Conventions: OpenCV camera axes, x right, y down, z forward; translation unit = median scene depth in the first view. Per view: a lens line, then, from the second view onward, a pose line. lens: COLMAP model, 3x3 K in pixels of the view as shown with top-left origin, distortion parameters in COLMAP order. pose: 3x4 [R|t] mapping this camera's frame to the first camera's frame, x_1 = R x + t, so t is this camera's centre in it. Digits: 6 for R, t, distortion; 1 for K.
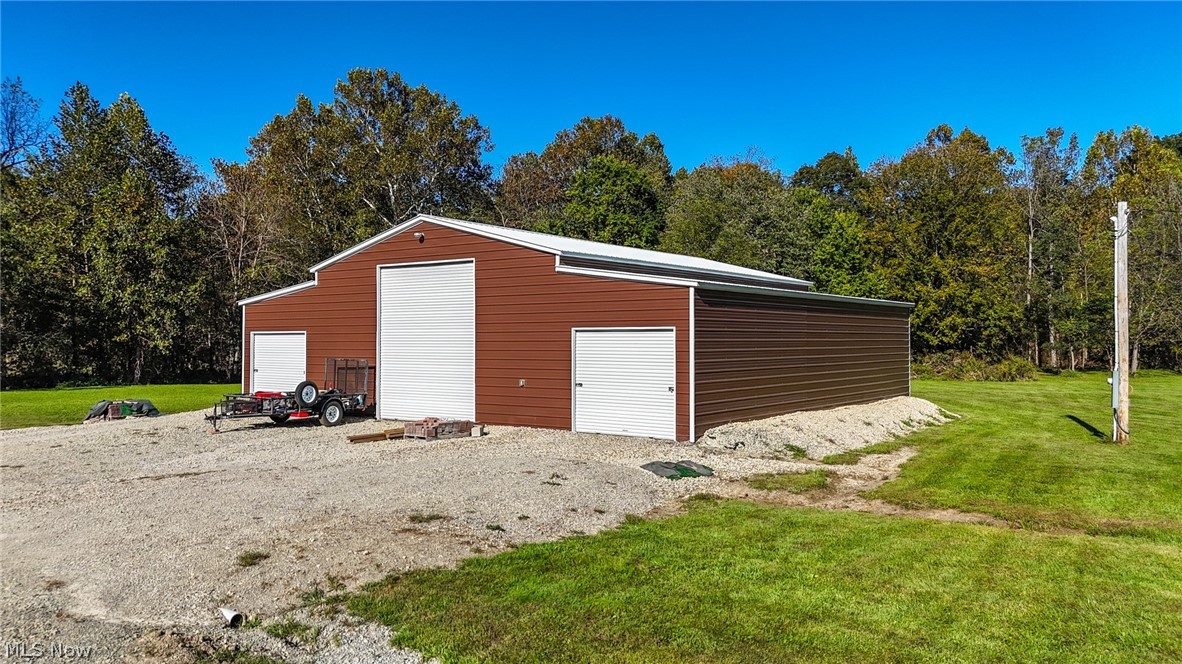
lens RADIAL K [[877.8, 0, 591.0], [0, 877.8, 332.0], [0, 0, 1]] dist [0.063529, -0.001057]
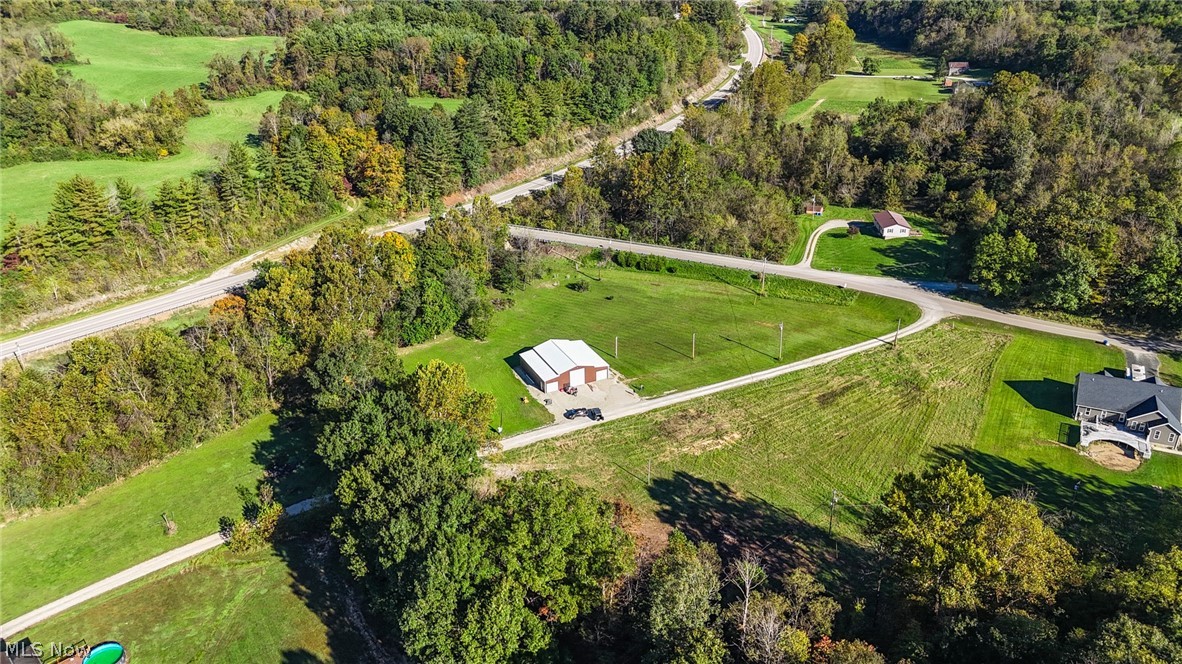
lens RADIAL K [[867.3, 0, 591.0], [0, 867.3, 332.0], [0, 0, 1]] dist [0.090751, -0.086877]
pose [[0.470052, -0.385554, 0.793977, -6.844004], [0.007394, 0.901237, 0.433262, -4.163846], [-0.882608, -0.197785, 0.426479, -2.730456]]
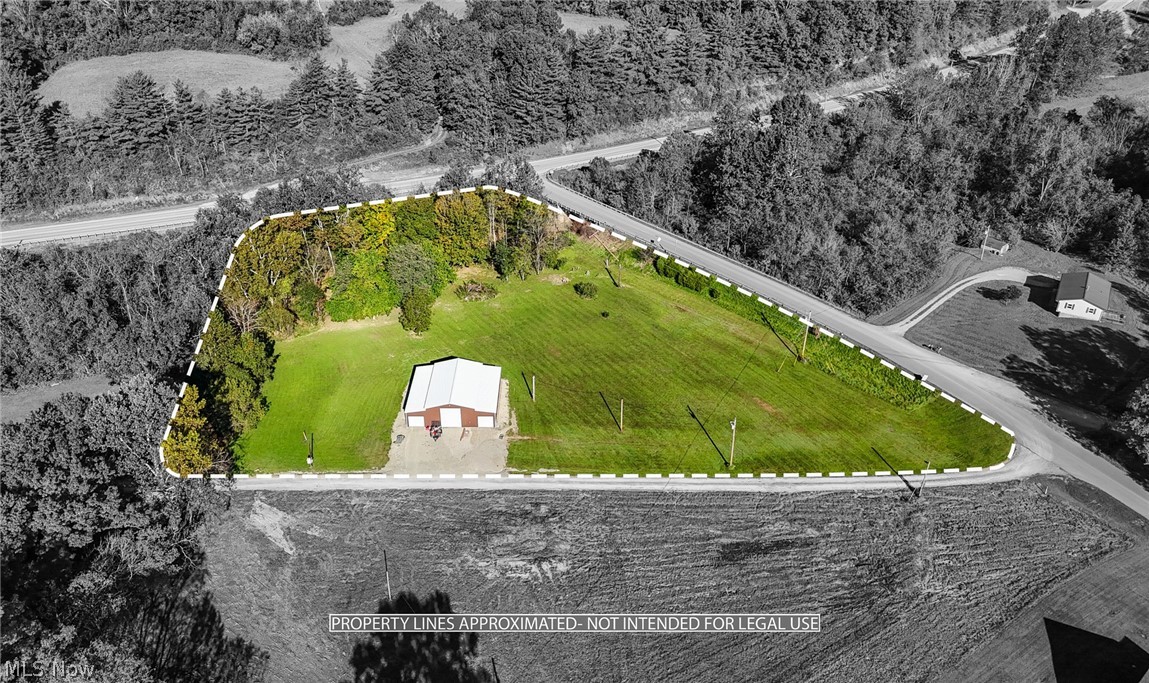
lens RADIAL K [[892.8, 0, 541.5], [0, 892.8, 340.8], [0, 0, 1]] dist [0.059000, -0.006018]
pose [[0.820791, -0.299160, 0.486627, -2.849980], [0.002856, 0.854033, 0.520210, -4.175450], [-0.571221, -0.425594, 0.701838, -4.096108]]
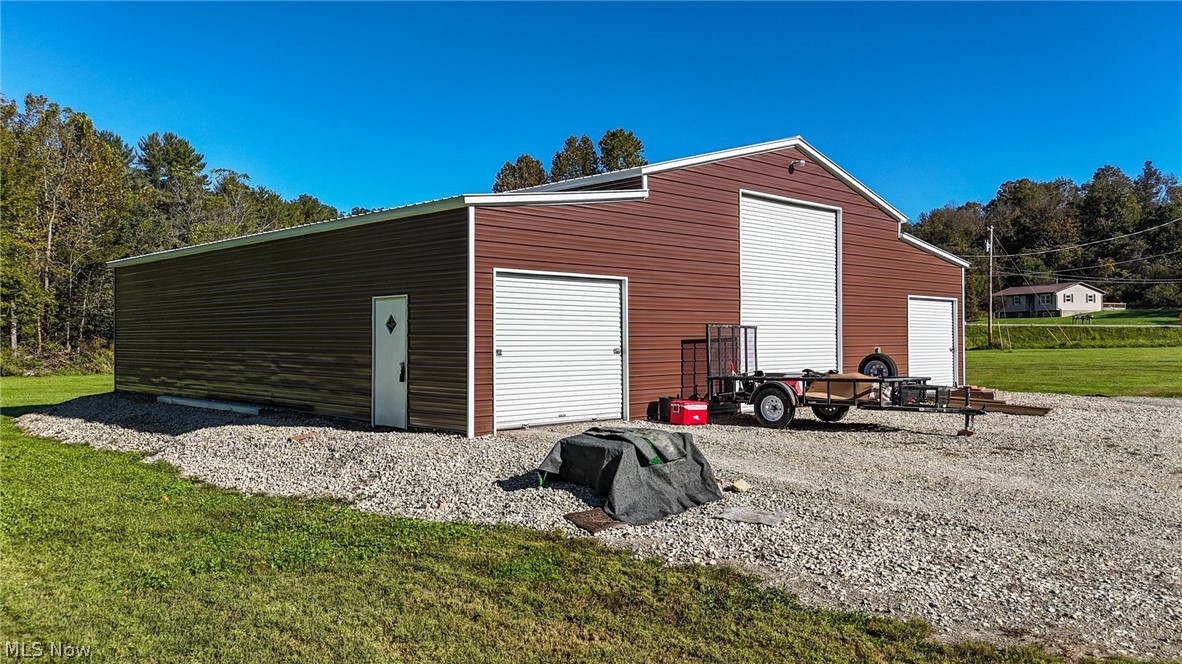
lens RADIAL K [[867.3, 0, 591.0], [0, 867.3, 332.0], [0, 0, 1]] dist [0.090751, -0.086877]
pose [[0.169163, 0.004945, 0.985576, -0.973475], [-0.007797, 0.999963, -0.003679, 0.040543], [-0.985557, -0.007063, 0.169196, 1.048170]]
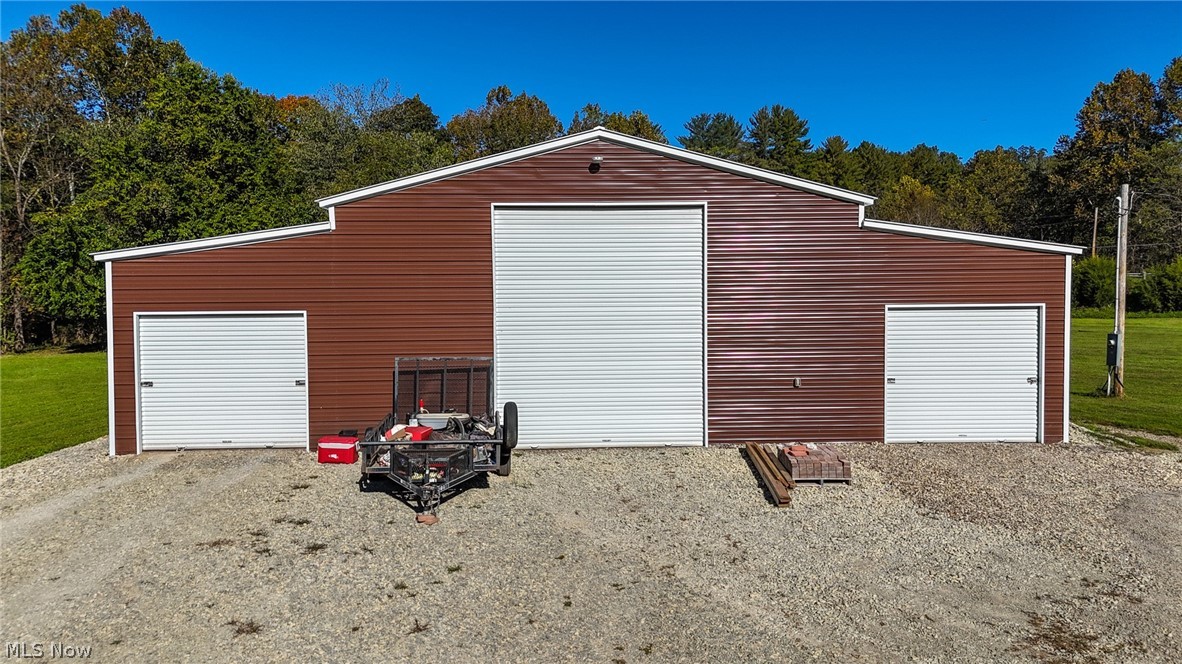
lens RADIAL K [[867.3, 0, 591.0], [0, 867.3, 332.0], [0, 0, 1]] dist [0.090751, -0.086877]
pose [[0.783050, -0.035811, 0.620926, -0.595703], [0.001377, 0.998438, 0.055846, -0.020563], [-0.621957, -0.042875, 0.781877, 0.503183]]
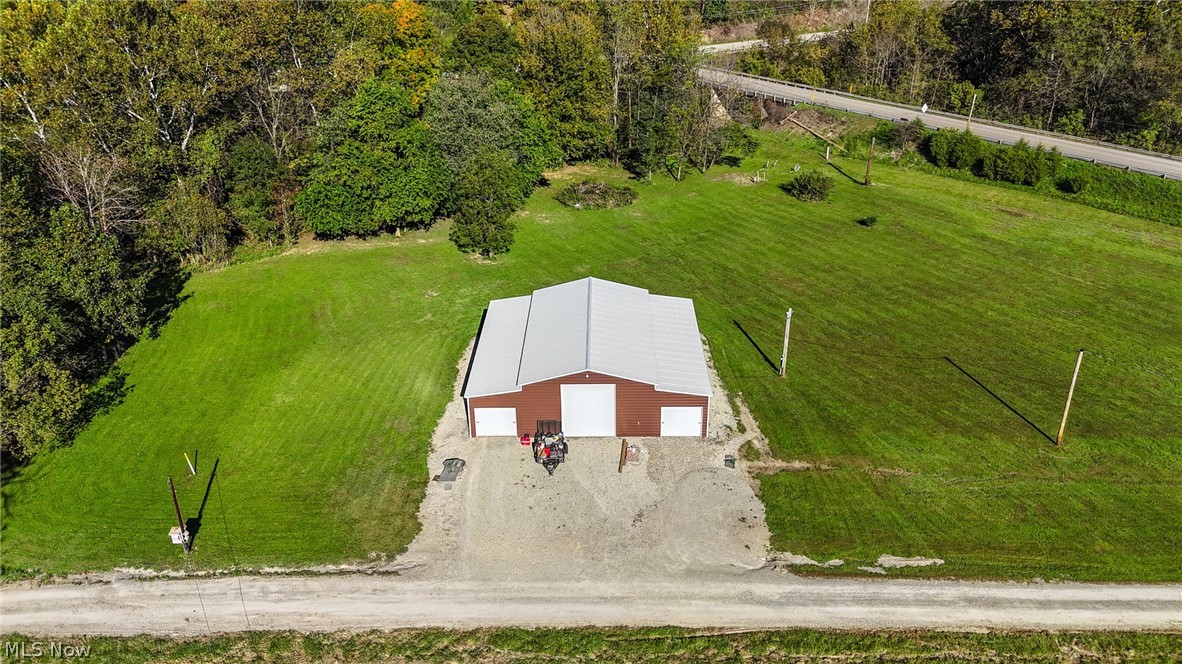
lens RADIAL K [[867.3, 0, 591.0], [0, 867.3, 332.0], [0, 0, 1]] dist [0.090751, -0.086877]
pose [[0.816082, -0.270440, 0.510756, -1.416509], [0.005864, 0.887589, 0.460599, -1.363429], [-0.577906, -0.372891, 0.725932, -0.756830]]
